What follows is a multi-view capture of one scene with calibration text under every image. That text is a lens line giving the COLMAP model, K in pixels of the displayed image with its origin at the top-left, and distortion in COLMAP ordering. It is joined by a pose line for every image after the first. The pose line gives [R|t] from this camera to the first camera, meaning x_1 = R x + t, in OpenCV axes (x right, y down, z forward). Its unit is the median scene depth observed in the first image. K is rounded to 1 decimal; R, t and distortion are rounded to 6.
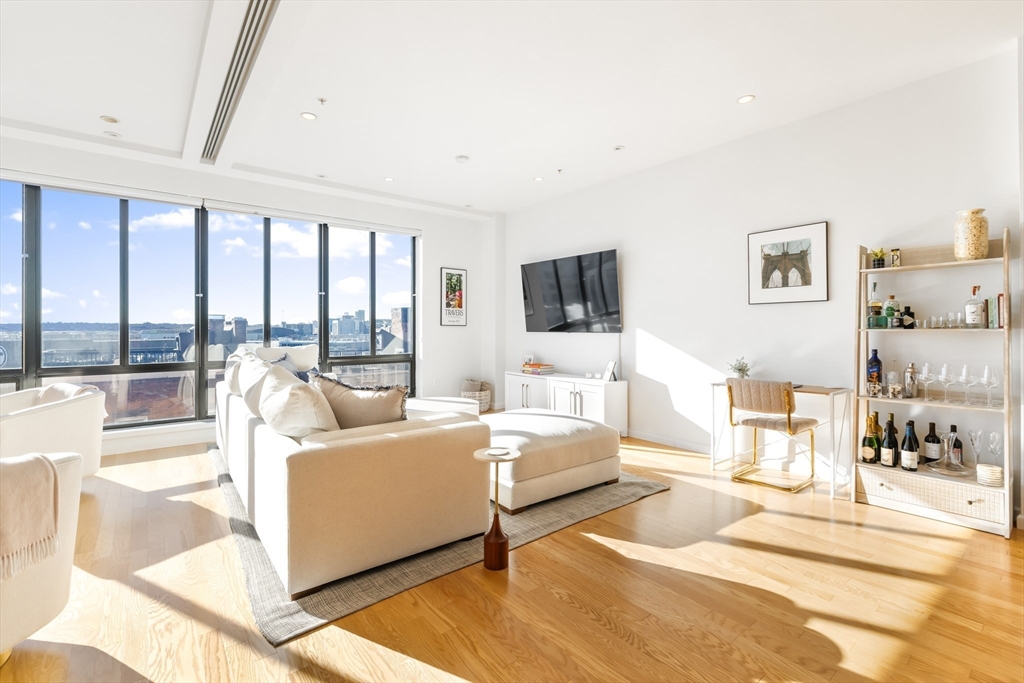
lens RADIAL K [[461.1, 0, 480.9], [0, 461.1, 325.2], [0, 0, 1]] dist [-0.001935, -0.000229]
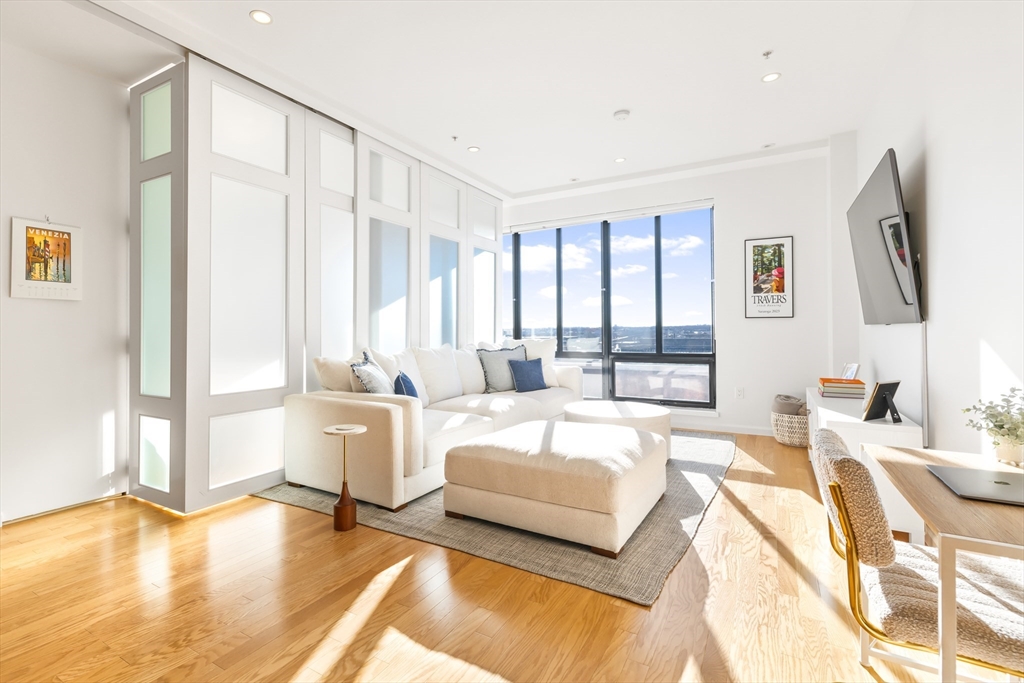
lens RADIAL K [[461.1, 0, 480.9], [0, 461.1, 325.2], [0, 0, 1]] dist [-0.001935, -0.000229]
pose [[0.375434, -0.012152, -0.926769, 0.436779], [0.012569, 0.999889, -0.008019, 0.012767], [0.926764, -0.008638, 0.375545, 0.318873]]
